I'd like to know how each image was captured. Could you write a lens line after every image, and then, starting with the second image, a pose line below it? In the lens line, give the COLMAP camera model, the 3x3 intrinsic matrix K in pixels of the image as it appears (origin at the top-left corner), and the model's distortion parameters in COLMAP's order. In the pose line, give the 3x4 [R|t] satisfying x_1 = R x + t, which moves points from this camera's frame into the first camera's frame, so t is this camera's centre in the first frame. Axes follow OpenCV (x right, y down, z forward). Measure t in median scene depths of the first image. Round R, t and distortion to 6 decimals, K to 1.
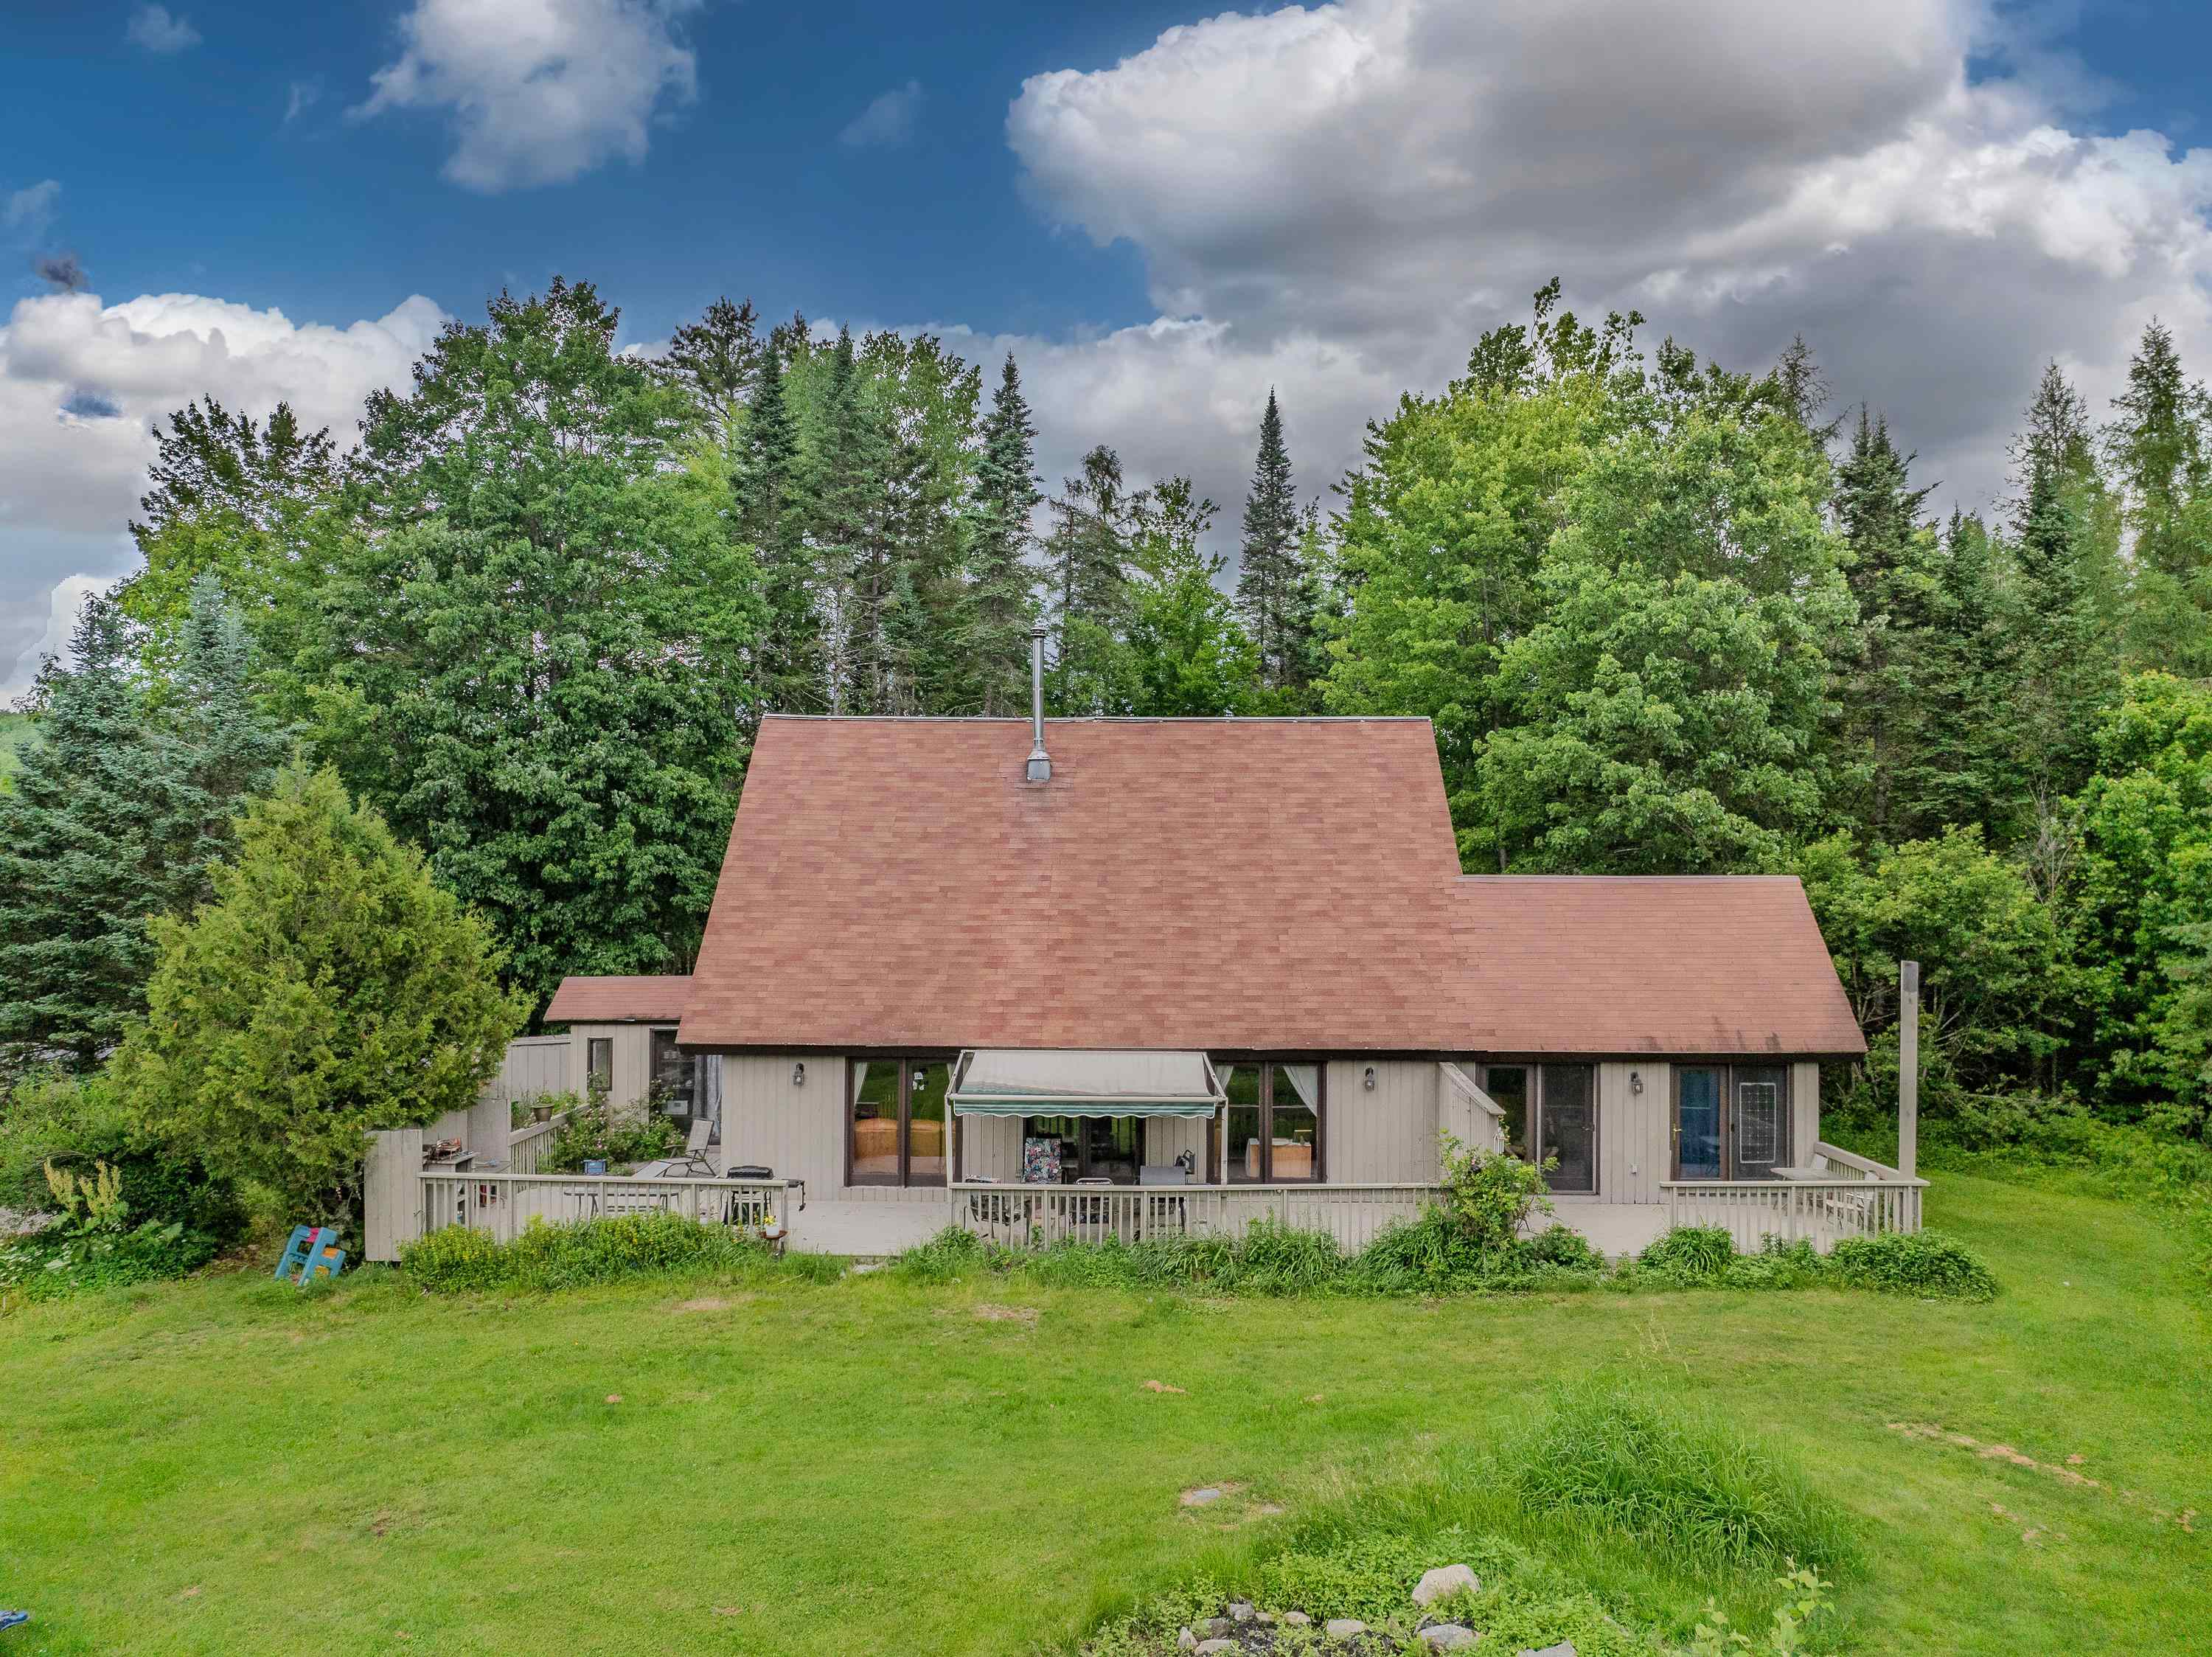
lens RADIAL K [[1529.0, 0, 1106.0], [0, 1529.0, 828.5], [0, 0, 1]] dist [0.000393, -0.000080]
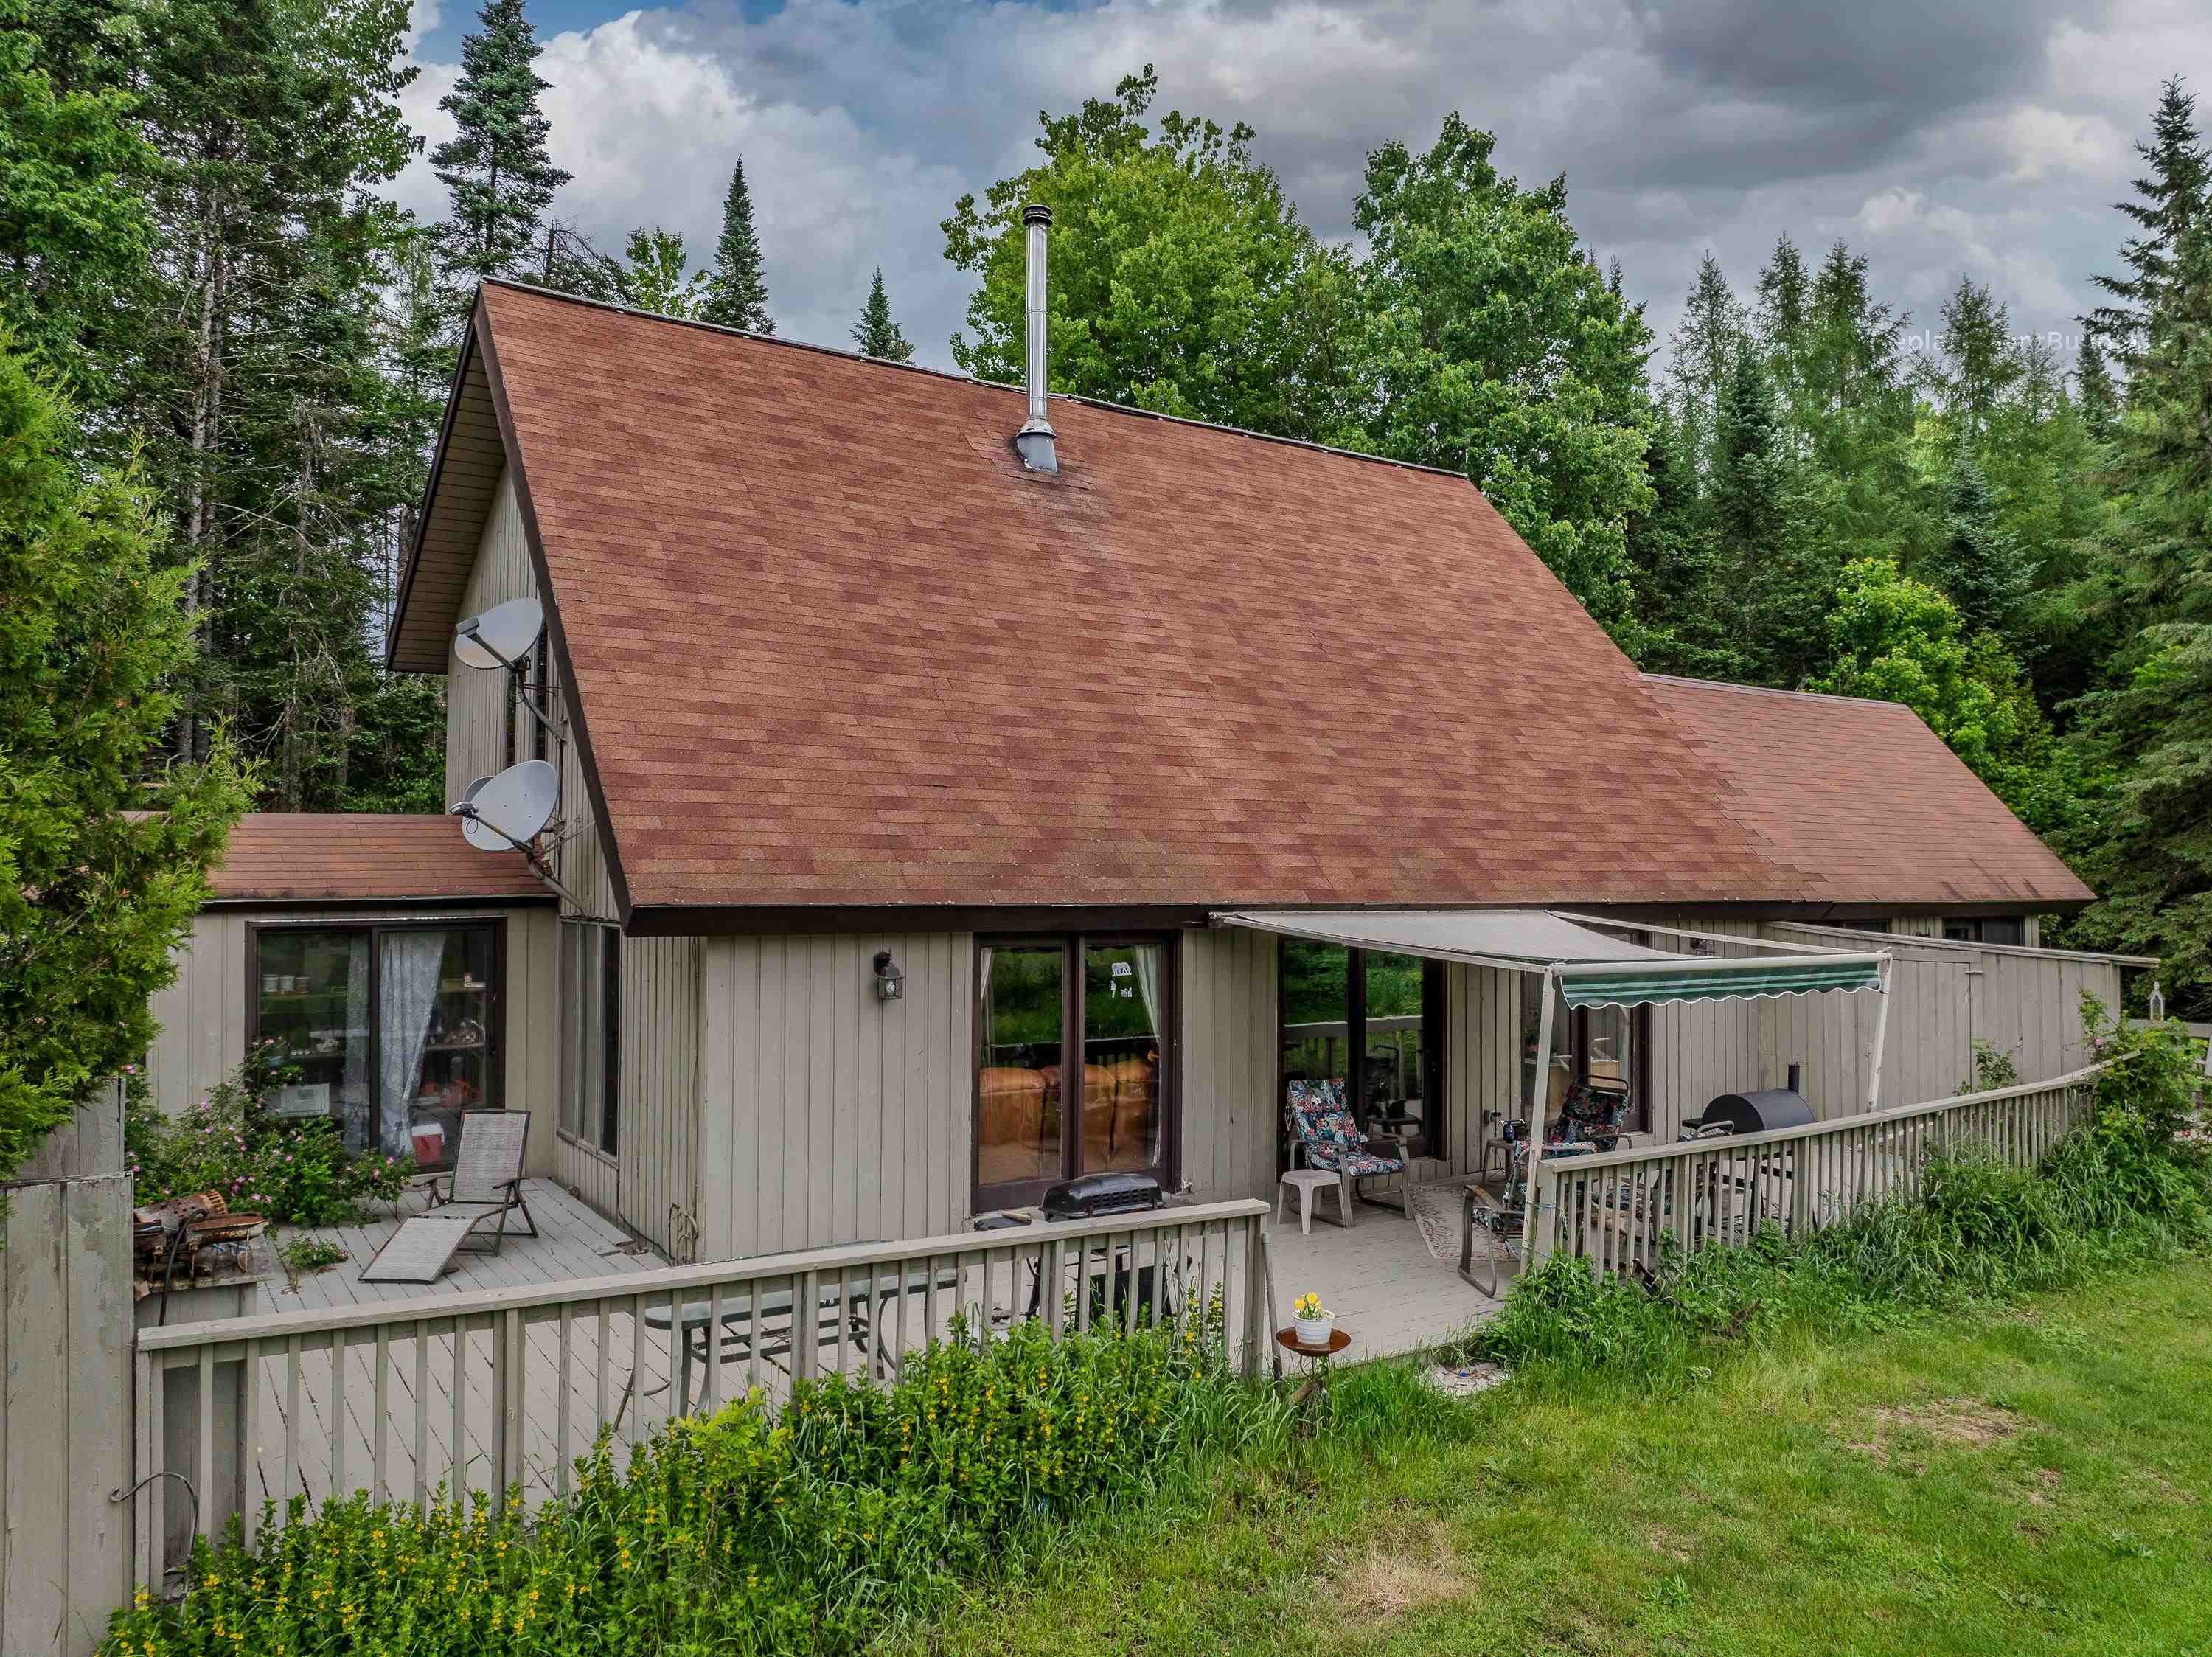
lens RADIAL K [[1529.0, 0, 1106.0], [0, 1529.0, 828.5], [0, 0, 1]] dist [0.000393, -0.000080]
pose [[0.825443, 0.018781, 0.564173, -0.345209], [-0.020246, 0.999788, -0.003660, 0.102860], [-0.564123, -0.008401, 0.825648, 0.521115]]
